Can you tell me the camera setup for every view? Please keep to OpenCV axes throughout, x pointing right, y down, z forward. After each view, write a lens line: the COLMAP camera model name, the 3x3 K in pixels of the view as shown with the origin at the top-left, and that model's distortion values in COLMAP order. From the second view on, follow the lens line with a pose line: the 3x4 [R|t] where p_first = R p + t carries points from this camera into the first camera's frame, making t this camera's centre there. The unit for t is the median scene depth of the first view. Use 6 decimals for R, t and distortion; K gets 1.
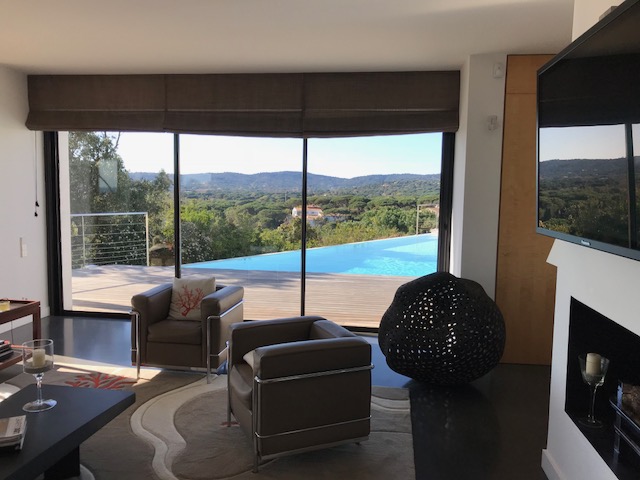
lens RADIAL K [[521.9, 0, 320.0], [0, 521.9, 240.0], [0, 0, 1]] dist [0.040232, -0.009091]
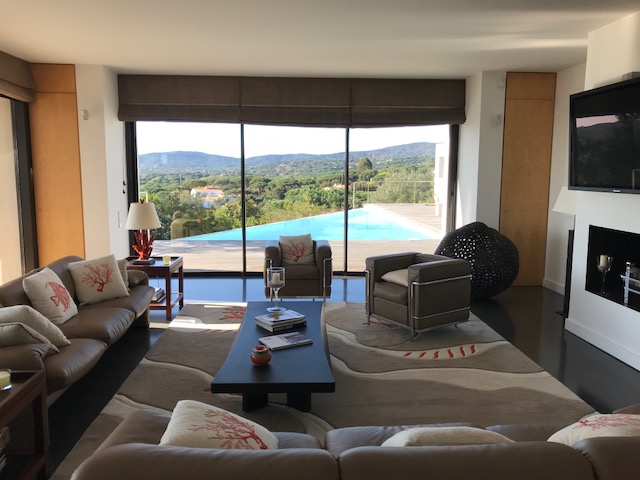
lens RADIAL K [[521.9, 0, 320.0], [0, 521.9, 240.0], [0, 0, 1]] dist [0.040232, -0.009091]
pose [[0.980016, -0.038792, 0.195100, -0.358668], [0.031429, 0.998677, 0.040699, 0.027260], [-0.196420, -0.033754, 0.979939, -0.263995]]
